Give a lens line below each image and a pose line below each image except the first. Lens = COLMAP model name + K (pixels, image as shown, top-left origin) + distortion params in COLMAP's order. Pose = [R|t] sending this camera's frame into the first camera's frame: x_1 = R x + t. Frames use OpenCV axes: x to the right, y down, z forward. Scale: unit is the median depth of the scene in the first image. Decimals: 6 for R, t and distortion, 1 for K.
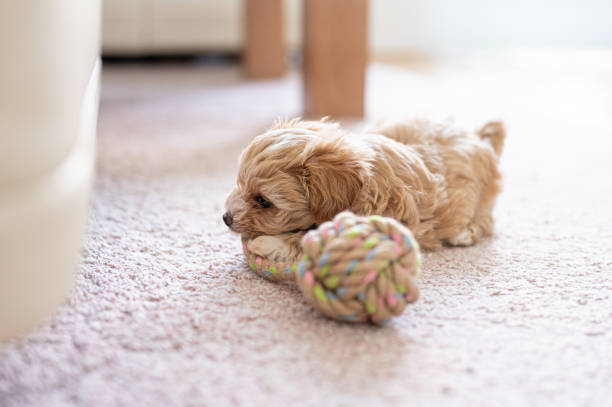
lens RADIAL K [[897.5, 0, 307.1], [0, 897.5, 203.4], [0, 0, 1]] dist [-0.016909, 0.018110]
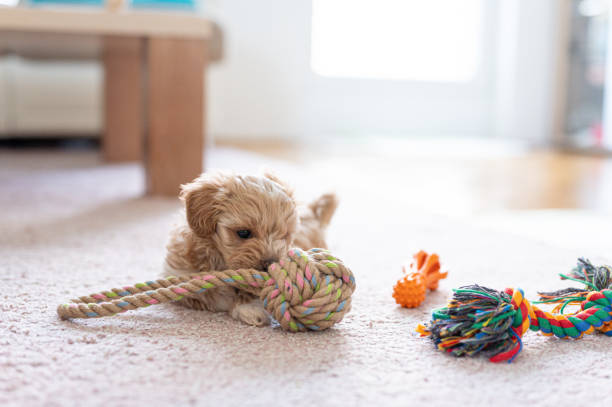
lens RADIAL K [[873.7, 0, 318.1], [0, 873.7, 203.7], [0, 0, 1]] dist [-0.011531, 0.005780]
pose [[0.991452, 0.000931, 0.130469, 0.137969], [0.011655, 0.995344, -0.095675, 0.030696], [-0.129951, 0.096378, 0.986825, -0.100718]]
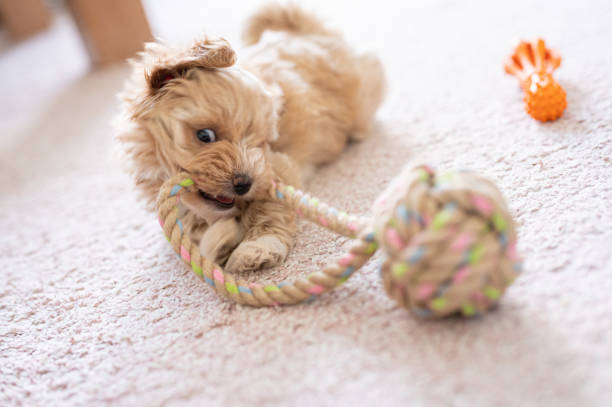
lens RADIAL K [[872.4, 0, 305.9], [0, 872.4, 203.1], [0, 0, 1]] dist [-0.009368, -0.003222]
pose [[0.919483, -0.355136, 0.168610, -0.006236], [0.330179, 0.930411, 0.159114, -0.089212], [-0.213383, -0.090631, 0.972756, 0.220088]]
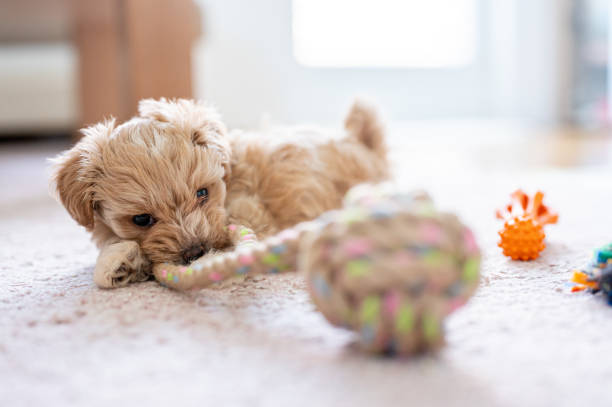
lens RADIAL K [[870.3, 0, 303.5], [0, 870.3, 203.2], [0, 0, 1]] dist [-0.023226, 0.007530]
pose [[0.989371, -0.047106, 0.137574, 0.100325], [0.062506, 0.991980, -0.109860, 0.082000], [-0.131296, 0.117291, 0.984380, 0.278573]]
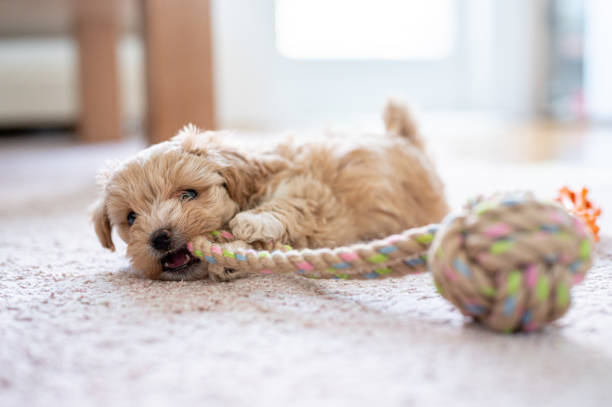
lens RADIAL K [[872.4, 0, 305.9], [0, 872.4, 203.1], [0, 0, 1]] dist [-0.009368, -0.003222]
pose [[0.981942, -0.052328, 0.181799, -0.025731], [0.070625, 0.992904, -0.095672, 0.075776], [-0.175503, 0.106784, 0.978671, 0.222134]]
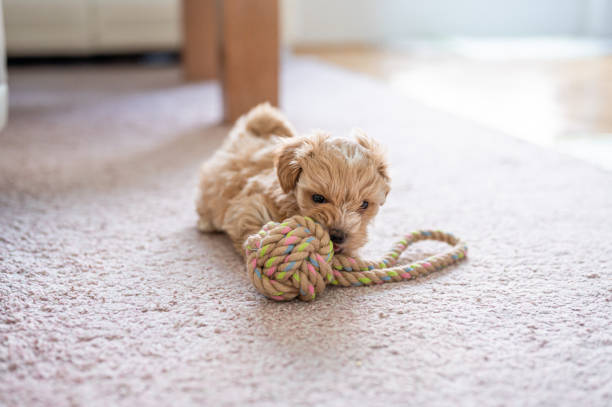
lens RADIAL K [[872.4, 0, 305.9], [0, 872.4, 203.1], [0, 0, 1]] dist [-0.009368, -0.003222]
pose [[0.999711, -0.017831, 0.016138, 0.165919], [0.017376, 0.999459, 0.027918, -0.060312], [-0.016627, -0.027630, 0.999480, -0.106779]]
